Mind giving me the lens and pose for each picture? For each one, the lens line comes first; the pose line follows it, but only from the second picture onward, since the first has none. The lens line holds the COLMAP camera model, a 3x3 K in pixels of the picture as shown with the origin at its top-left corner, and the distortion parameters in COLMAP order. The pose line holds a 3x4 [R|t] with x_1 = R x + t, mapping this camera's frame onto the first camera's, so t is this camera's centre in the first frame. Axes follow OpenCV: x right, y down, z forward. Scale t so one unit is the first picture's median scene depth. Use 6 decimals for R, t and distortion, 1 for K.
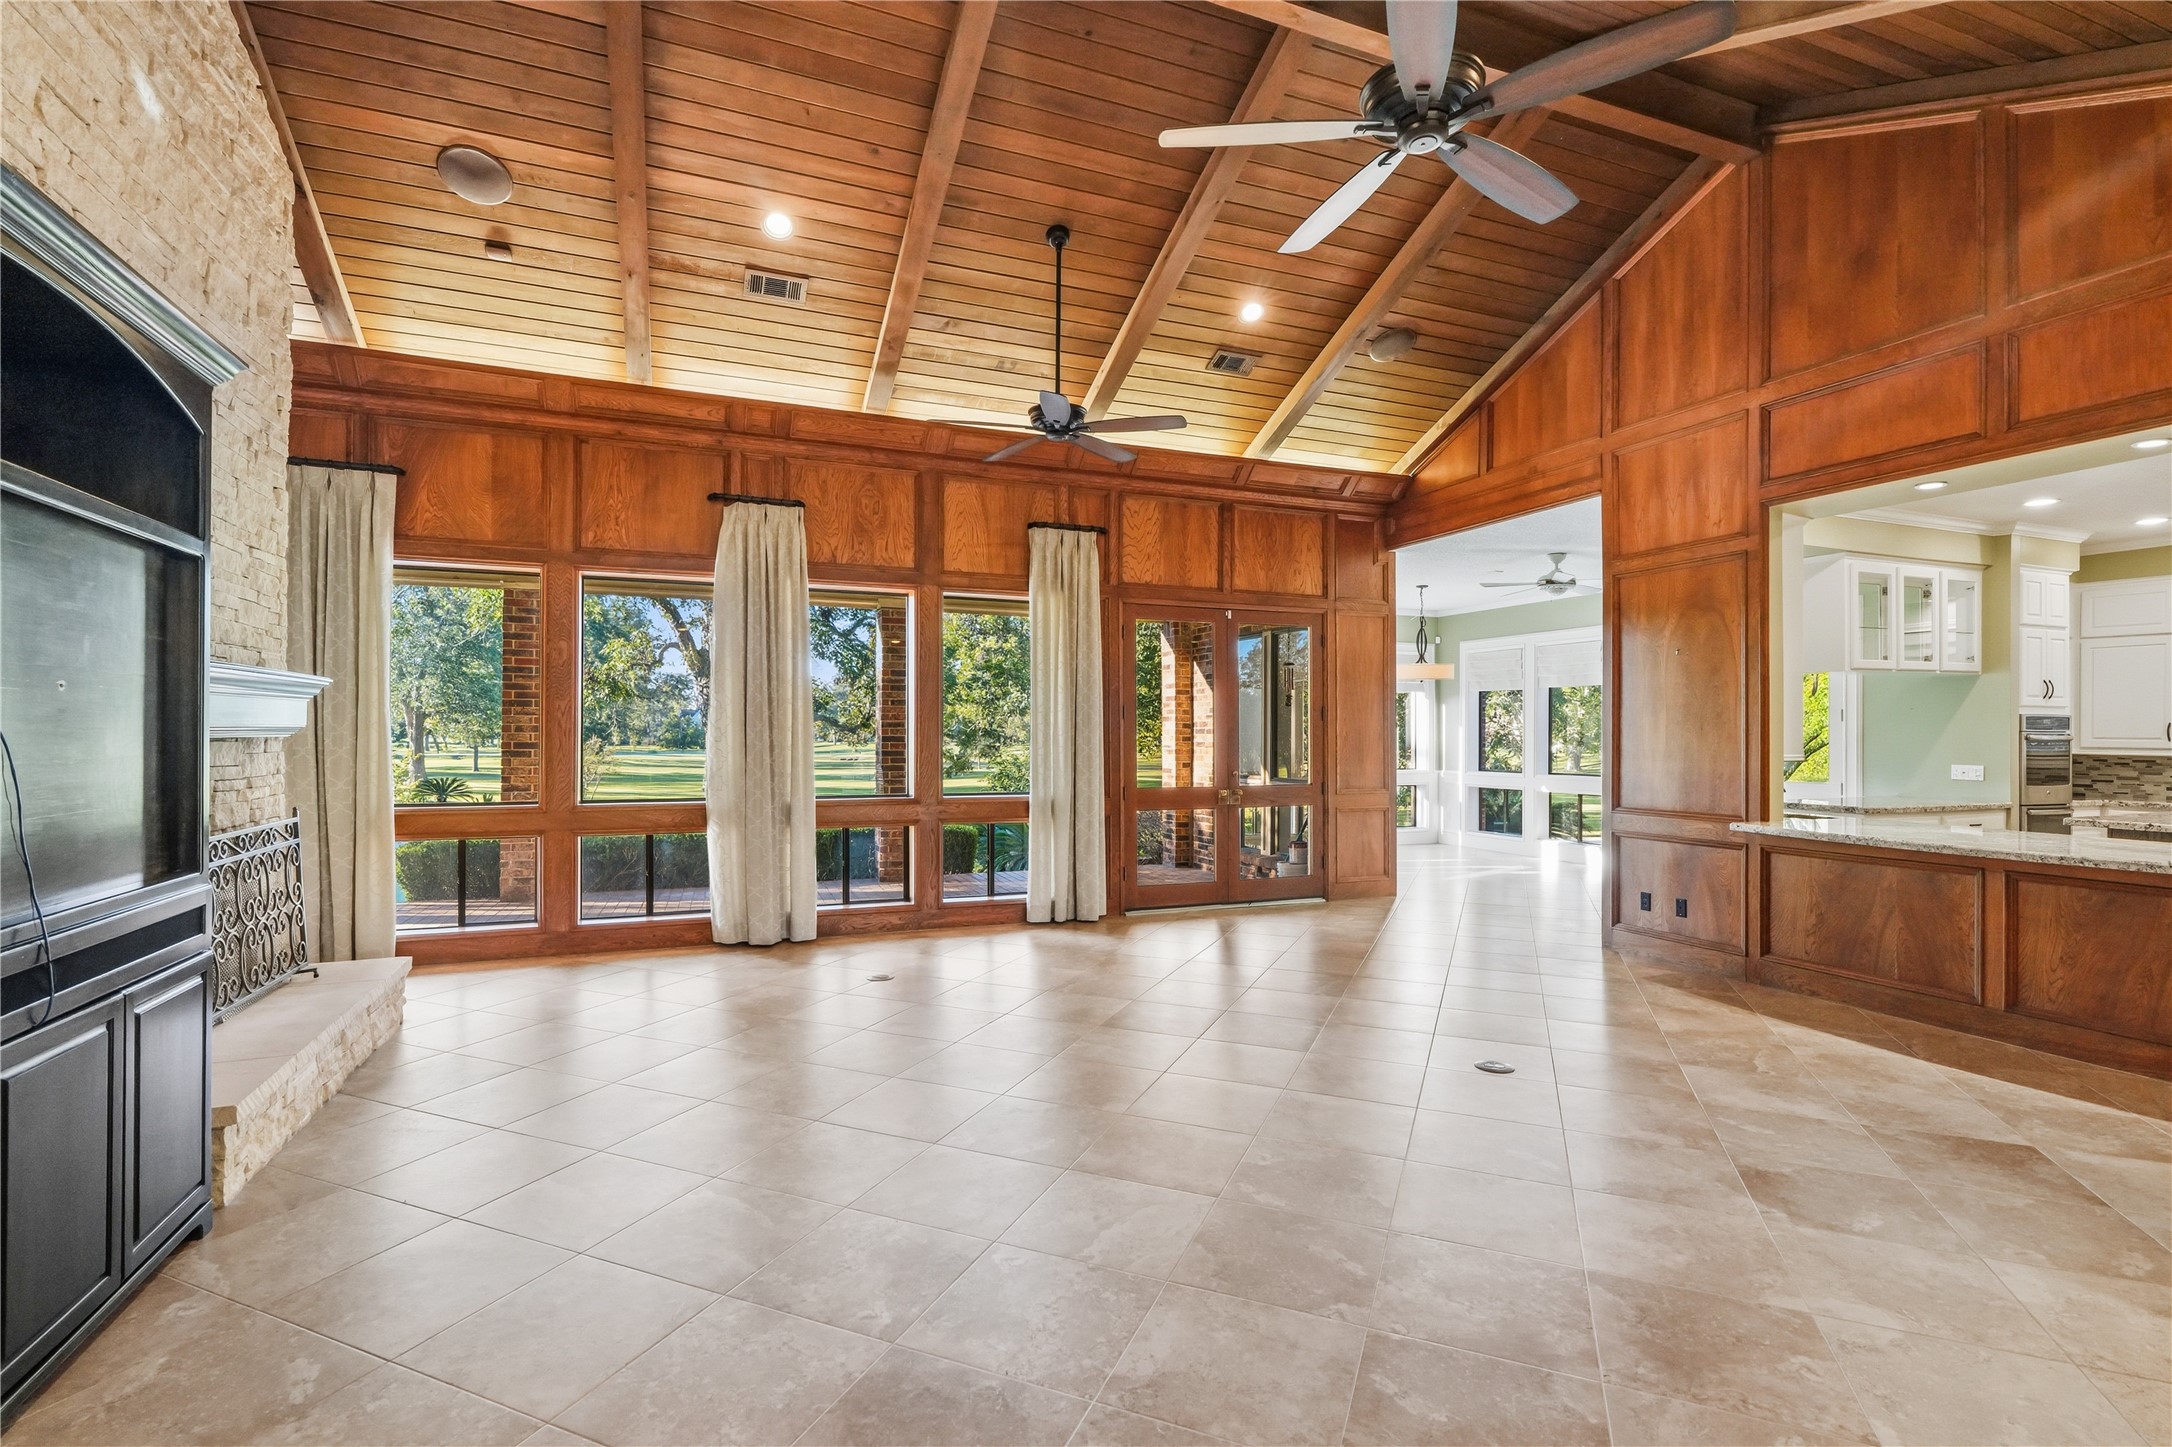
lens RADIAL K [[991.2, 0, 1068.8], [0, 991.2, 733.8], [0, 0, 1]] dist [-0.007487, 0.000639]
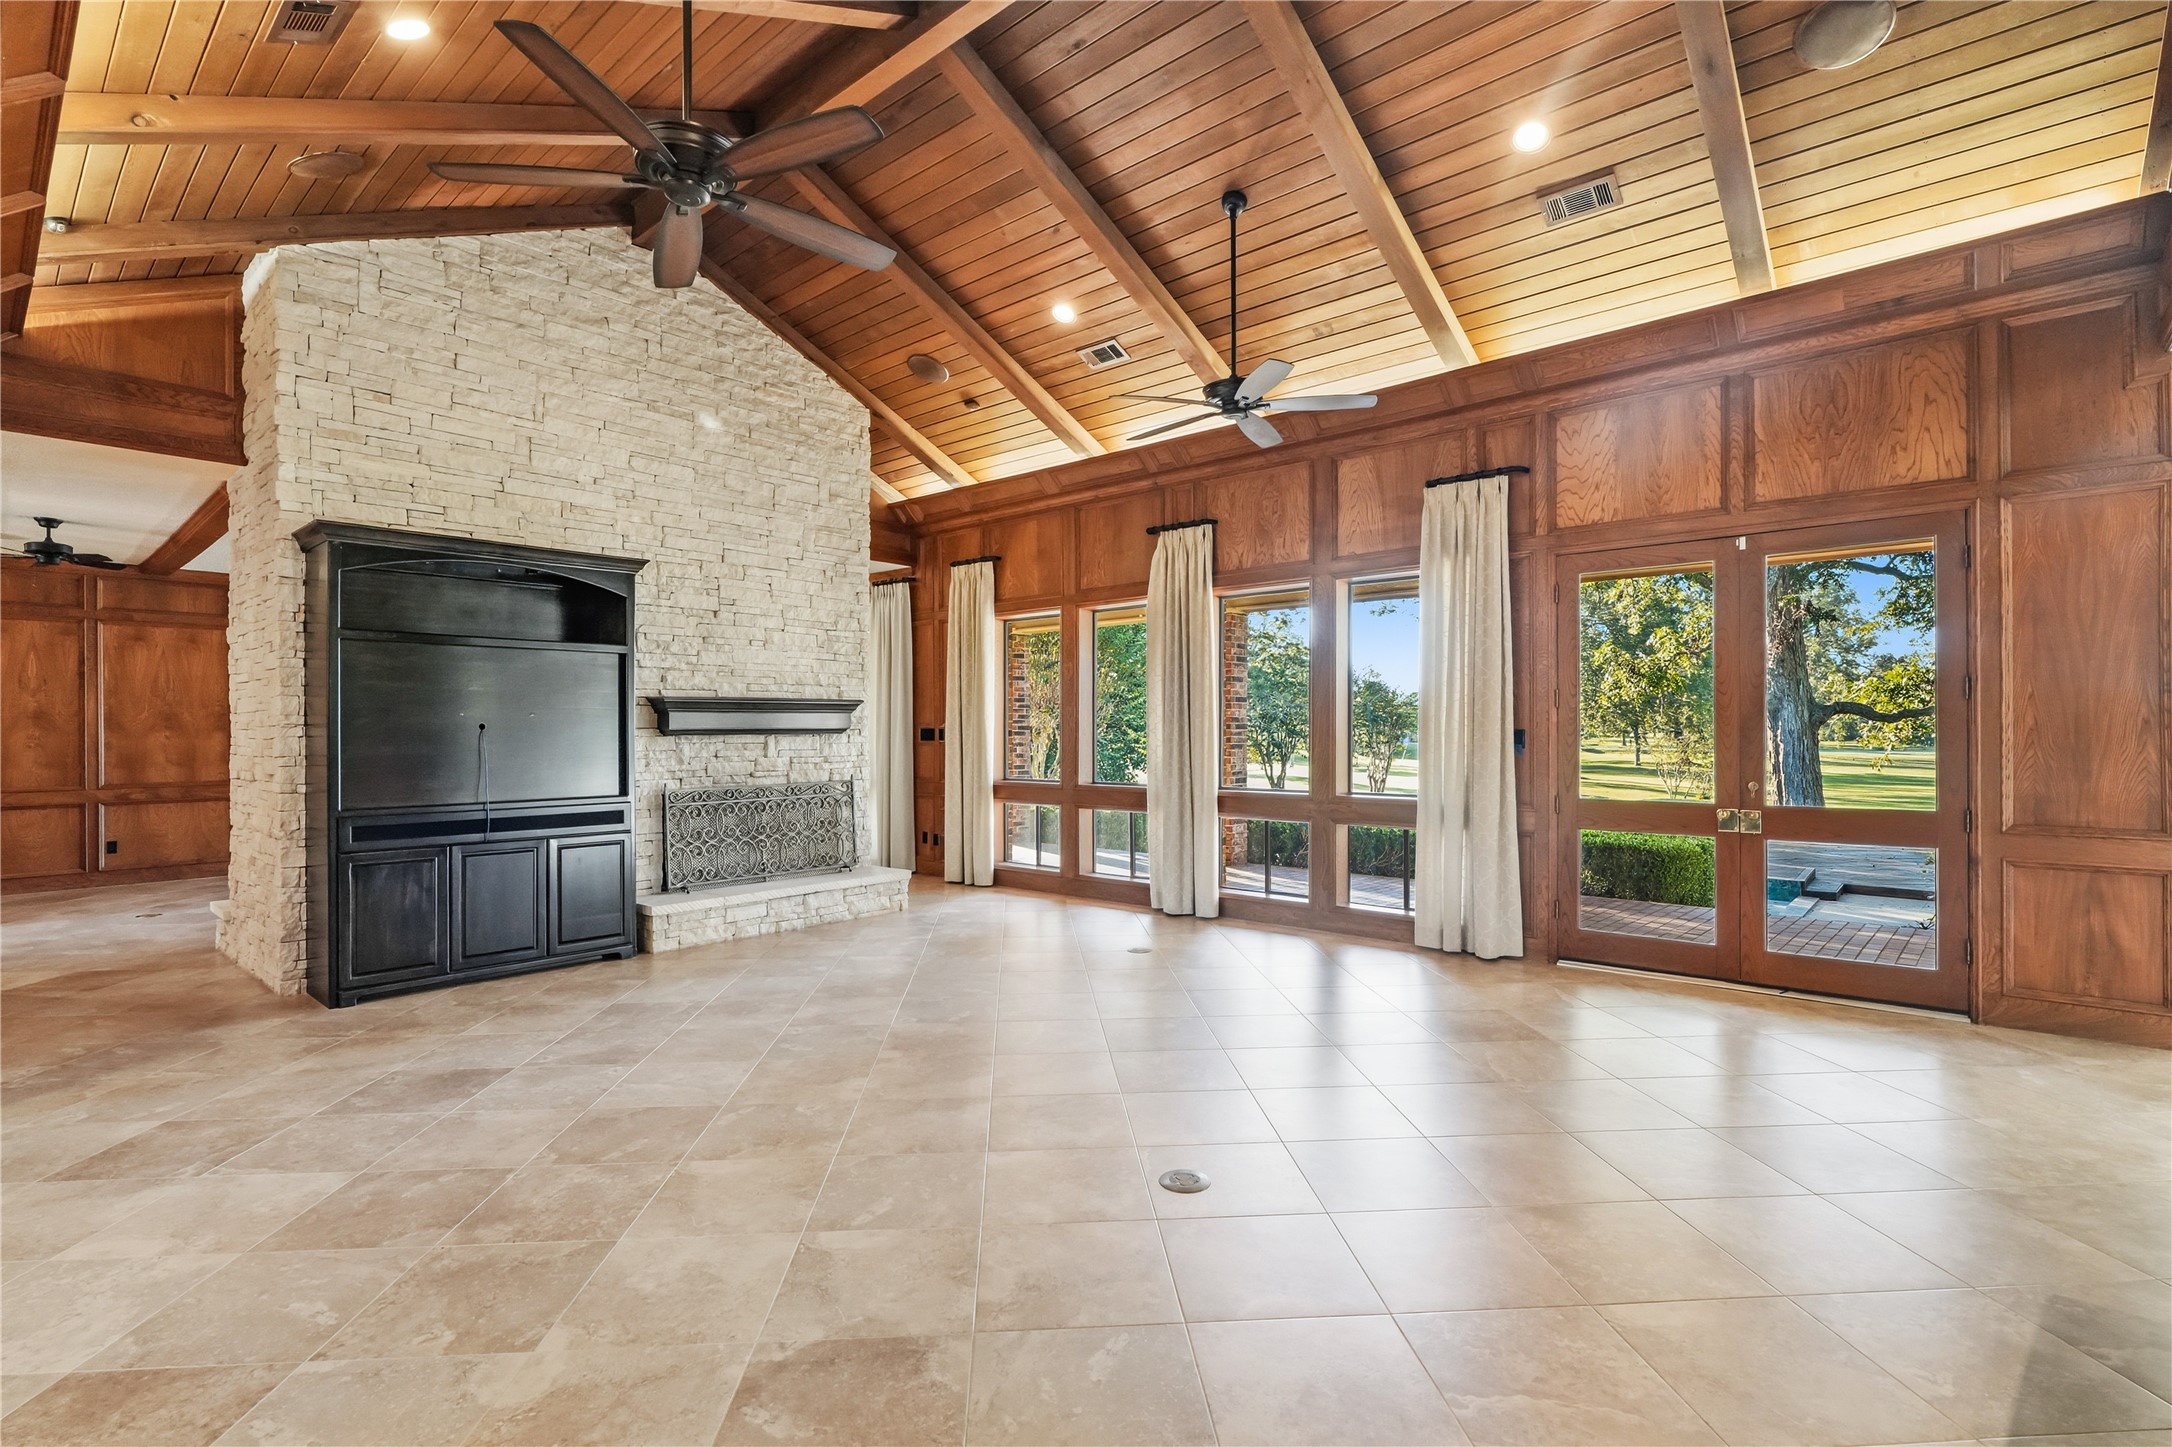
lens RADIAL K [[991.2, 0, 1074.3], [0, 991.2, 731.1], [0, 0, 1]] dist [-0.007487, 0.000639]
pose [[0.455163, -0.005241, -0.890393, 0.608747], [0.006273, 0.999977, -0.002679, 0.003156], [0.890386, -0.004366, 0.455185, 0.346487]]
